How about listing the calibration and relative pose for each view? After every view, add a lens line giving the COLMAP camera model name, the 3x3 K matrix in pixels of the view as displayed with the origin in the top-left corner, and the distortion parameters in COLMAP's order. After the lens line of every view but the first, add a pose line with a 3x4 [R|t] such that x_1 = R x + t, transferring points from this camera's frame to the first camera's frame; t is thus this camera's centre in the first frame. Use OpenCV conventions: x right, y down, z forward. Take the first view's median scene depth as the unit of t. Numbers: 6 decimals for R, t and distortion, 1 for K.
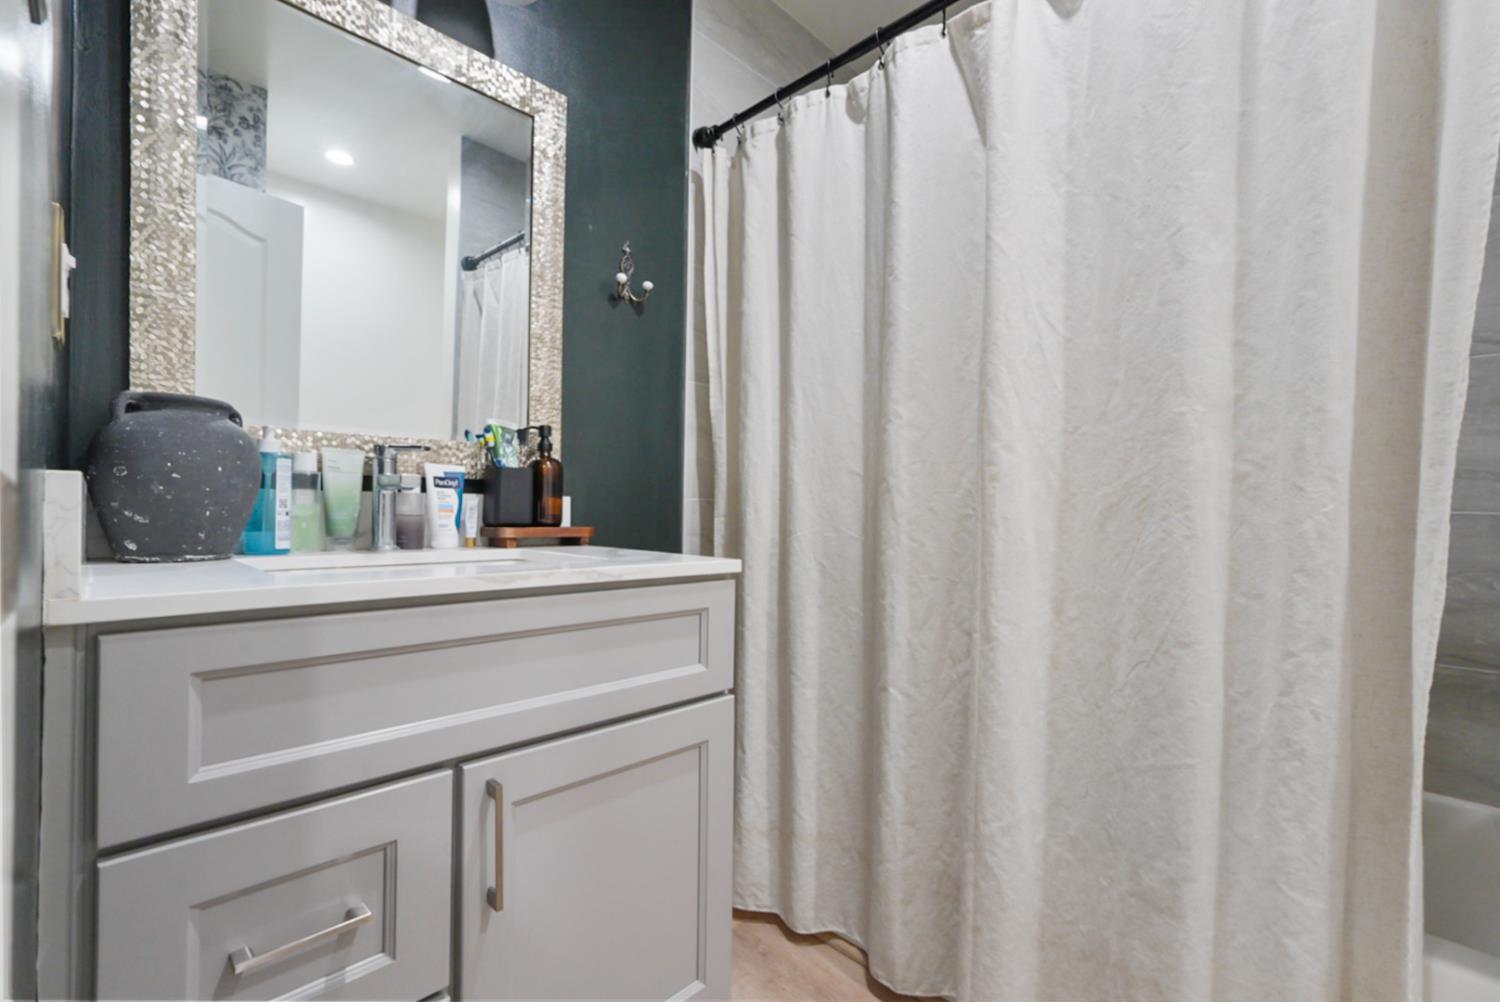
lens RADIAL K [[671.3, 0, 750.0], [0, 671.3, 501.0], [0, 0, 1]] dist [-0.020097, 0.009902]
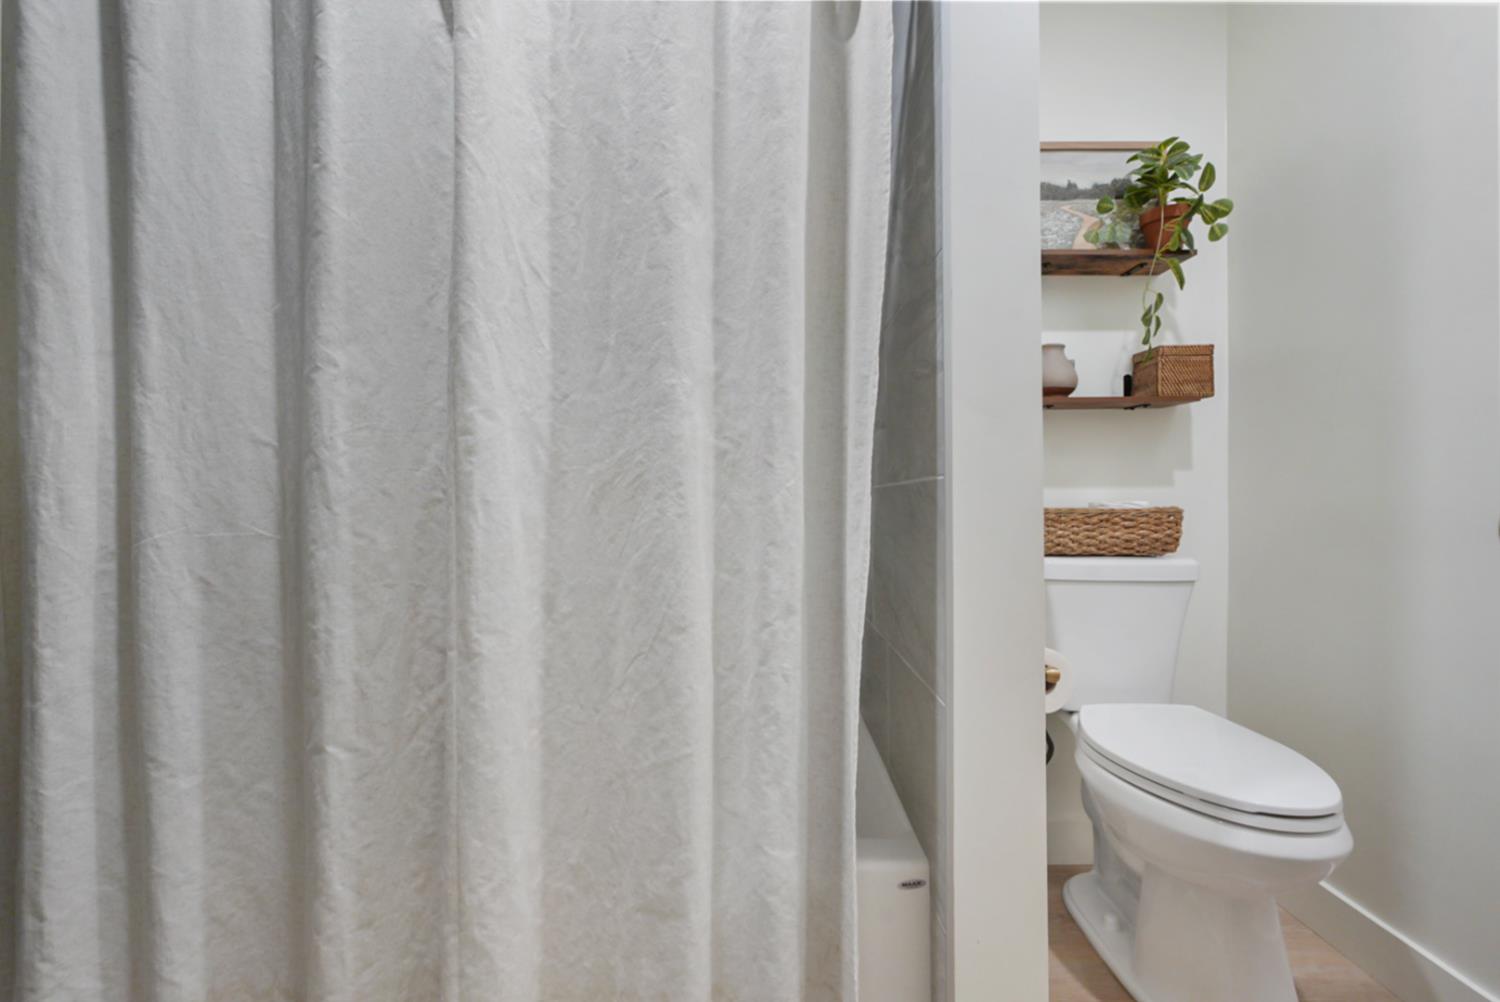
lens RADIAL K [[671.3, 0, 750.0], [0, 671.3, 501.0], [0, 0, 1]] dist [-0.020097, 0.009902]
pose [[0.727474, -0.023817, 0.685721, 0.063450], [0.012281, 0.999689, 0.021693, 0.011753], [-0.686025, -0.007360, 0.727541, 0.204754]]
